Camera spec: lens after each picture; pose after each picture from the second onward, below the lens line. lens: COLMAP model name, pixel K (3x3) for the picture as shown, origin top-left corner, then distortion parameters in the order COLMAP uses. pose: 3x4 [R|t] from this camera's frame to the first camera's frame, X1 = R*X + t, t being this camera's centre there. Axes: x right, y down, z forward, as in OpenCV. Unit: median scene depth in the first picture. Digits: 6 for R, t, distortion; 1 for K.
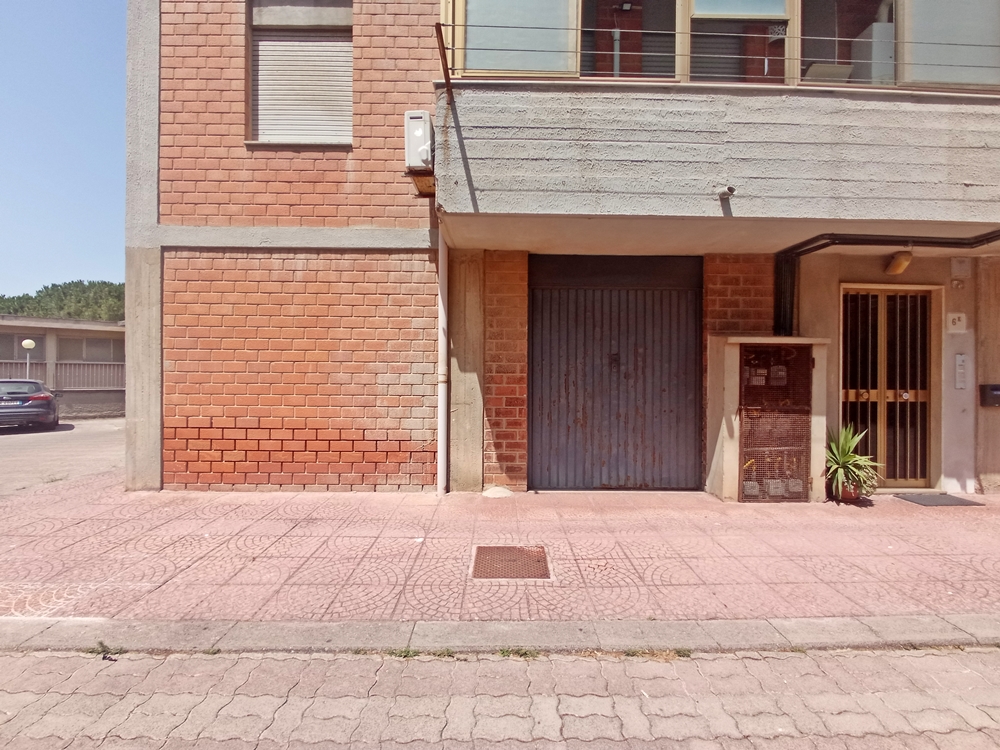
lens RADIAL K [[437.9, 0, 501.7], [0, 437.9, 373.8], [0, 0, 1]] dist [-0.008236, -0.000415]
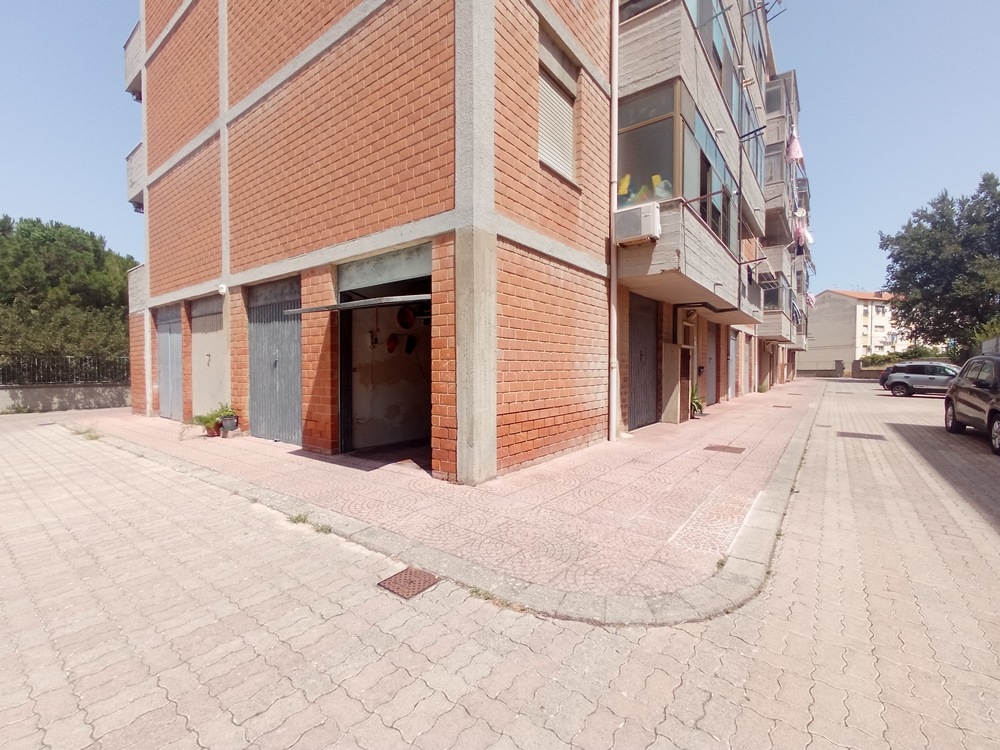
lens RADIAL K [[437.9, 0, 501.7], [0, 437.9, 373.8], [0, 0, 1]] dist [-0.008236, -0.000415]
pose [[0.611045, -0.020107, 0.791340, -1.558580], [0.009108, 0.999790, 0.018370, 0.009207], [-0.791543, -0.004018, 0.611100, 0.373565]]
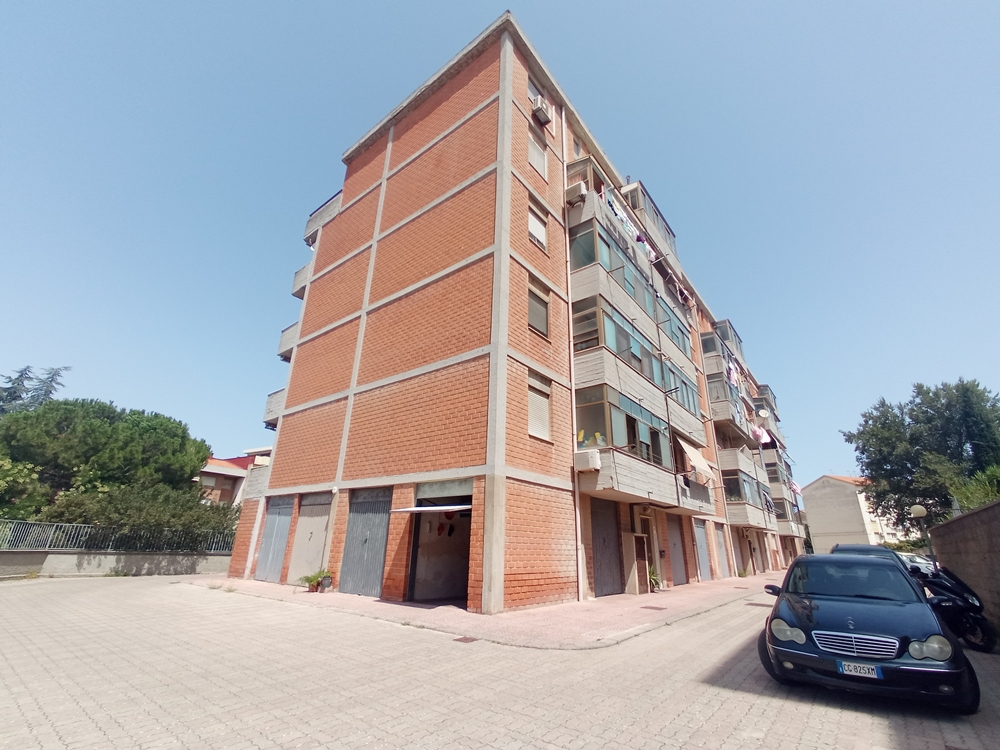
lens RADIAL K [[437.9, 0, 501.7], [0, 437.9, 373.8], [0, 0, 1]] dist [-0.008236, -0.000415]
pose [[0.628765, 0.293258, 0.720177, -2.375846], [-0.014515, 0.930424, -0.366198, 0.009179], [-0.777460, 0.219799, 0.589274, -0.286273]]
